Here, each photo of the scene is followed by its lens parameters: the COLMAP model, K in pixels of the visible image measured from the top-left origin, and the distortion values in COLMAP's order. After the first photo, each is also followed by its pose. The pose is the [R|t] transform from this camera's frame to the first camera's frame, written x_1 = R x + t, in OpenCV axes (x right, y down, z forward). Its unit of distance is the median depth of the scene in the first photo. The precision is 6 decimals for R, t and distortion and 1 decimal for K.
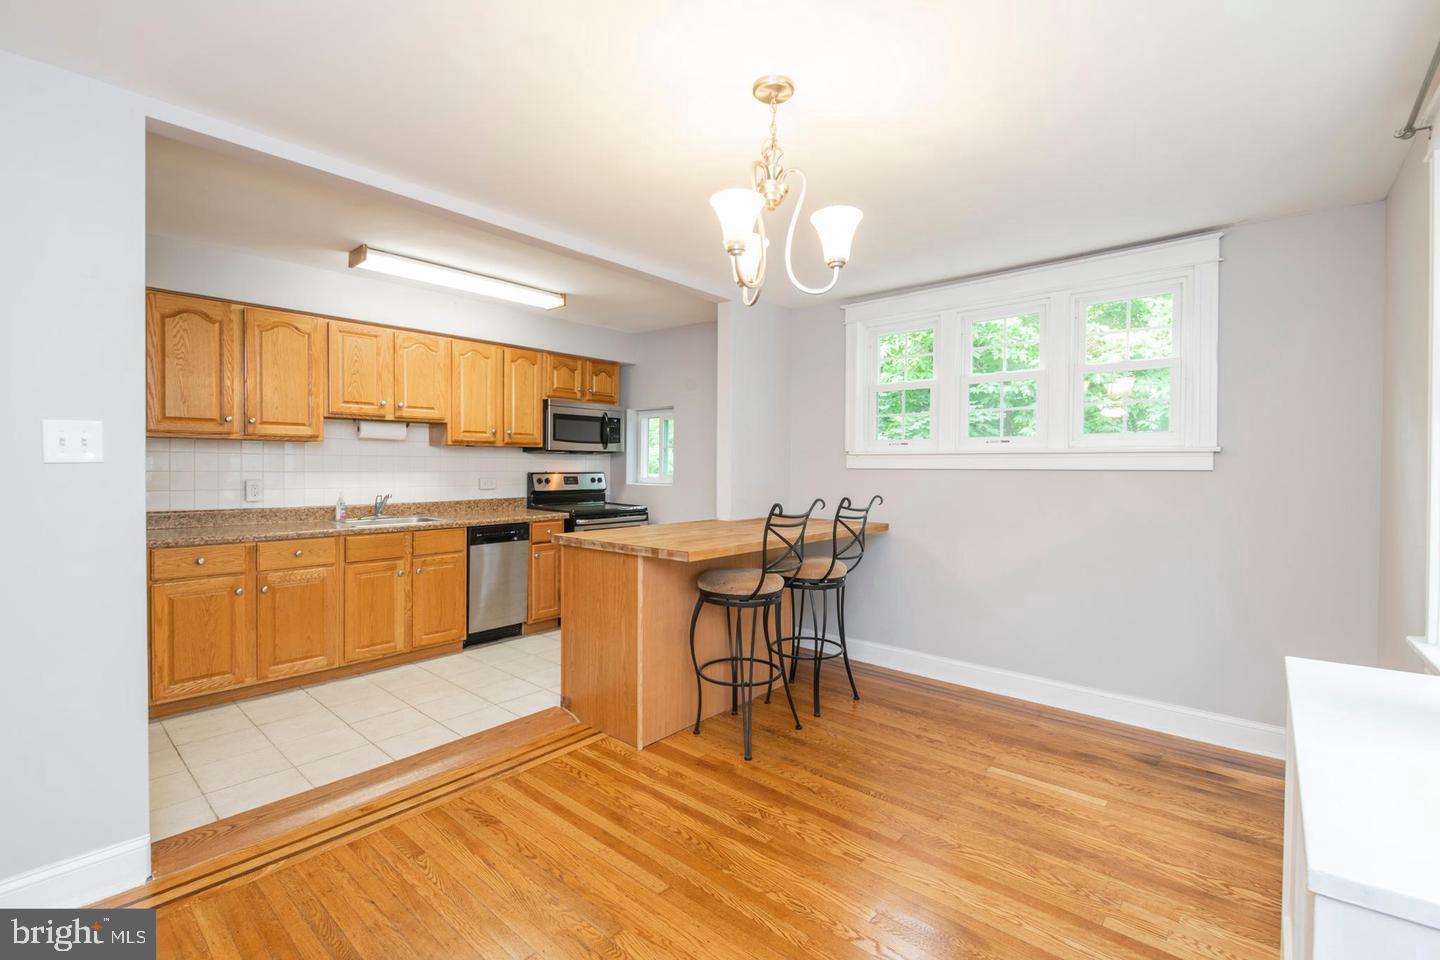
lens RADIAL K [[632.5, 0, 727.0], [0, 632.5, 471.7], [0, 0, 1]] dist [-0.009266, -0.002272]
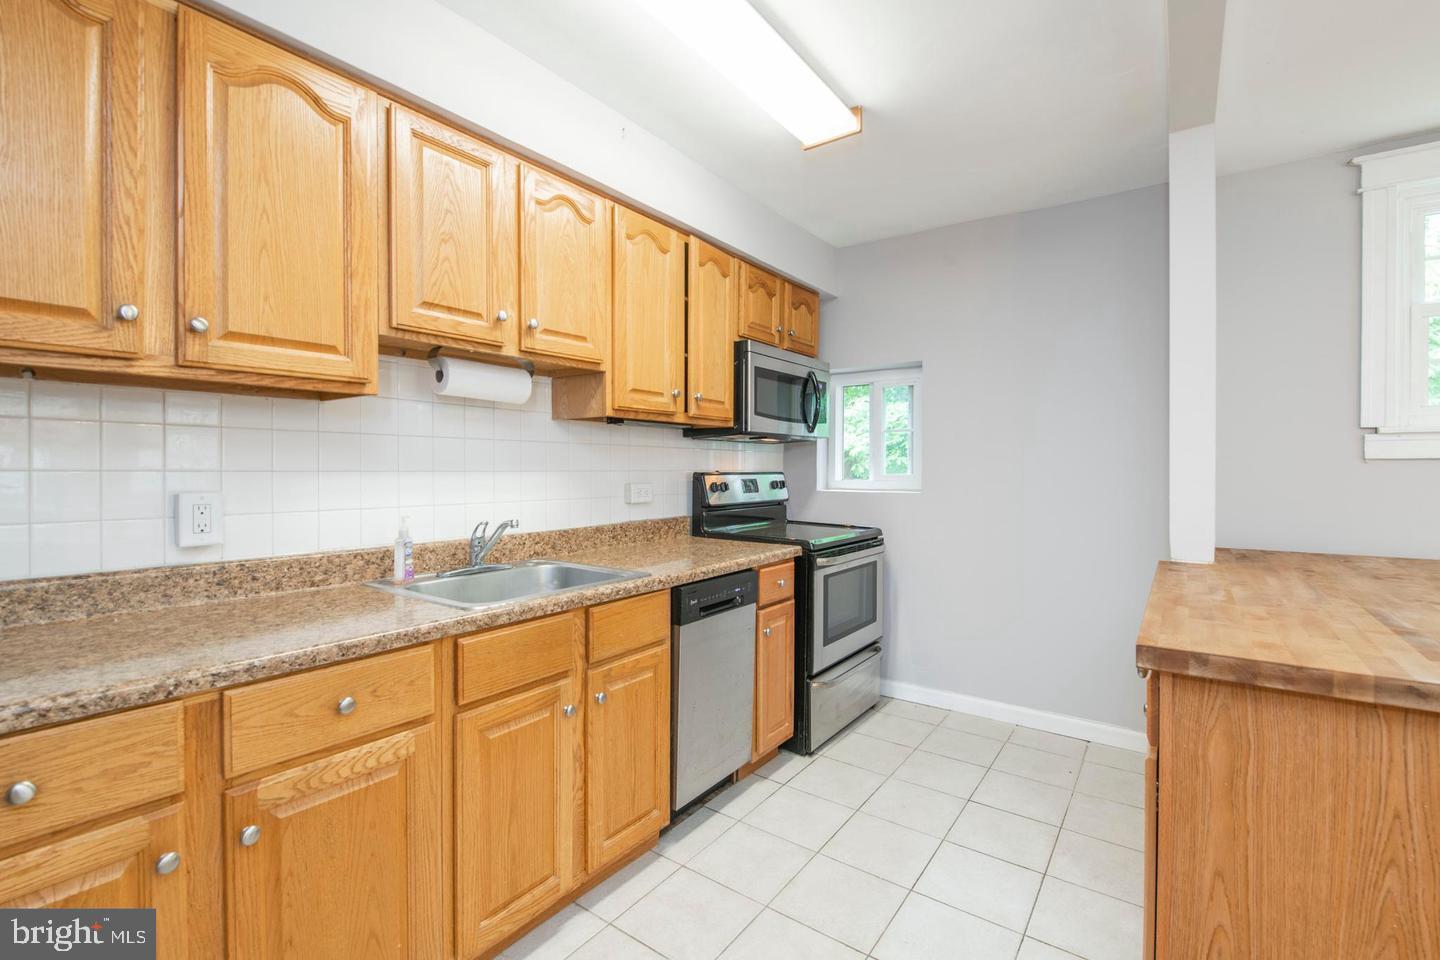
lens RADIAL K [[632.5, 0, 717.1], [0, 632.5, 472.3], [0, 0, 1]] dist [-0.009266, -0.002272]
pose [[0.997203, -0.007169, 0.074399, -0.427987], [0.007524, 0.999962, -0.004492, 0.004853], [-0.074364, 0.005039, 0.997218, 0.545541]]
